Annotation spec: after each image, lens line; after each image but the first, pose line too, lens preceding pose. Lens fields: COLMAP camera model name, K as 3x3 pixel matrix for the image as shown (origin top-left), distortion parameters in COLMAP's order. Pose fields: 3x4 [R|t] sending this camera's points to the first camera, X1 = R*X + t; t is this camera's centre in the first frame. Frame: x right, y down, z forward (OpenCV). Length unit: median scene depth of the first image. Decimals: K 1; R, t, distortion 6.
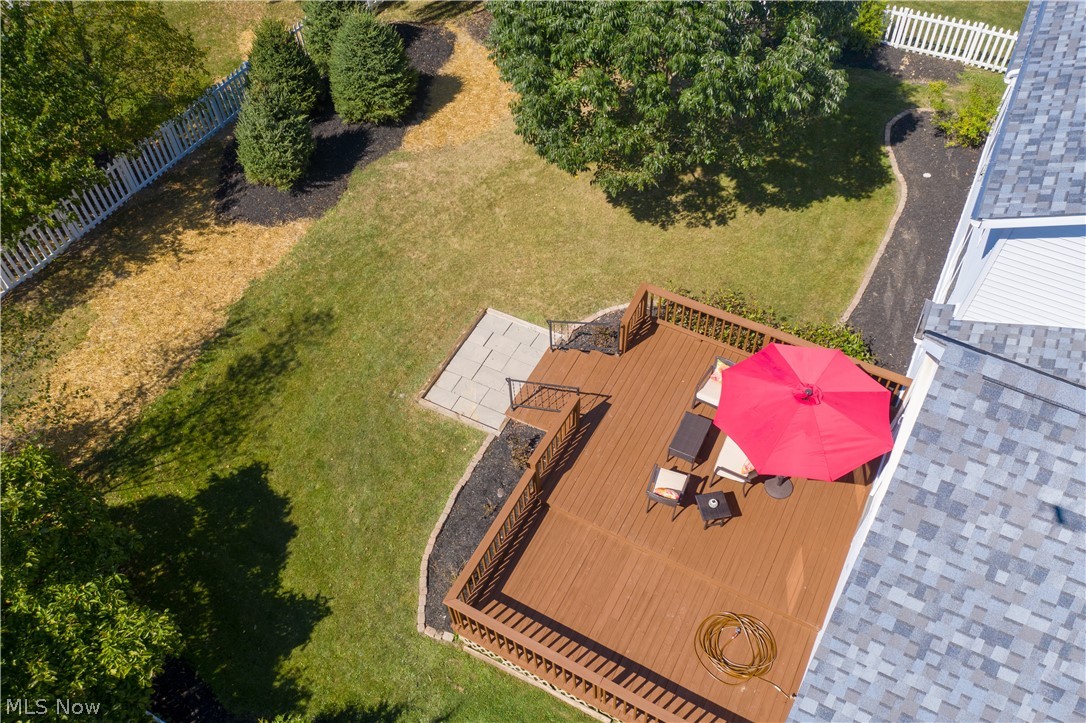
lens RADIAL K [[848.0, 0, 539.0], [0, 848.0, 373.9], [0, 0, 1]] dist [0.001086, 0.002286]
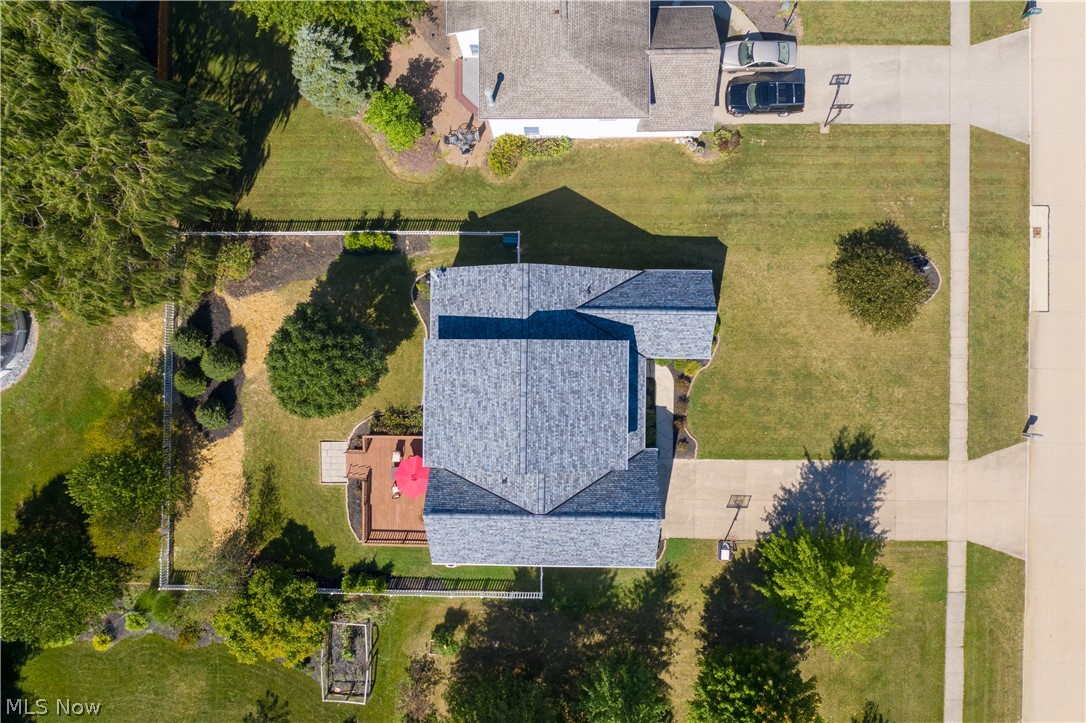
lens RADIAL K [[848.0, 0, 539.0], [0, 848.0, 373.9], [0, 0, 1]] dist [0.001086, 0.002286]
pose [[0.879919, -0.474955, -0.012676, 0.739577], [0.391767, 0.710190, 0.584935, -1.622543], [-0.268816, -0.519661, 0.810981, -1.475433]]
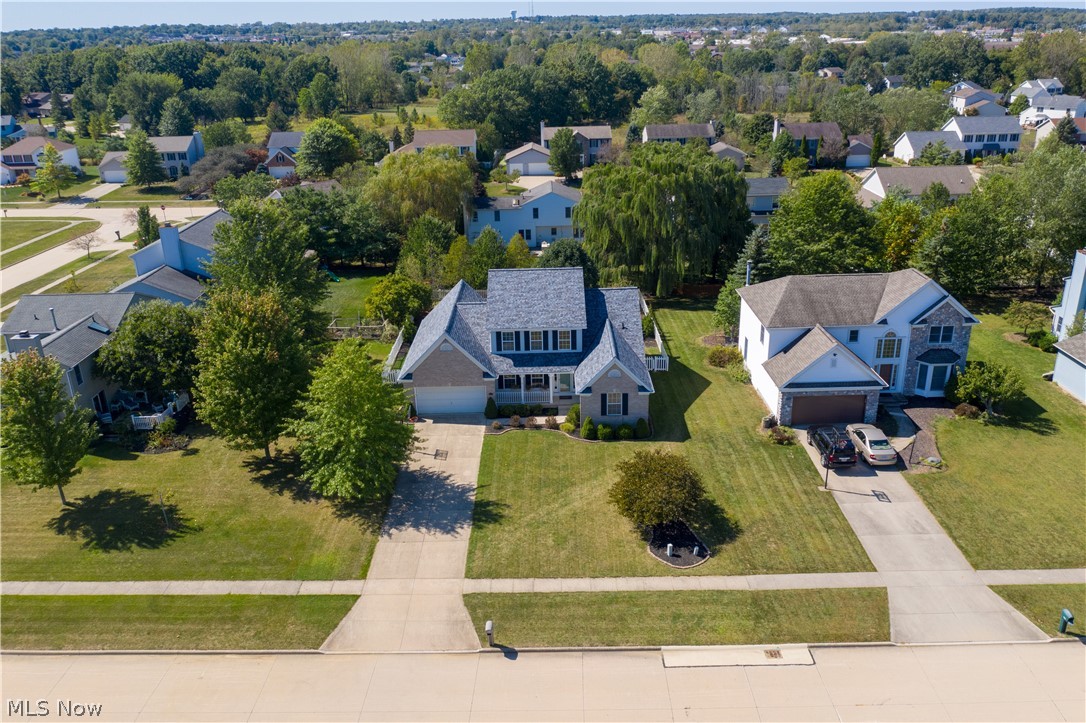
lens RADIAL K [[848.0, 0, 539.0], [0, 848.0, 373.9], [0, 0, 1]] dist [0.001086, 0.002286]
pose [[0.474669, 0.320245, -0.819837, 3.626303], [-0.702293, 0.699264, -0.133466, 0.588228], [0.530541, 0.639118, 0.556825, -1.224443]]
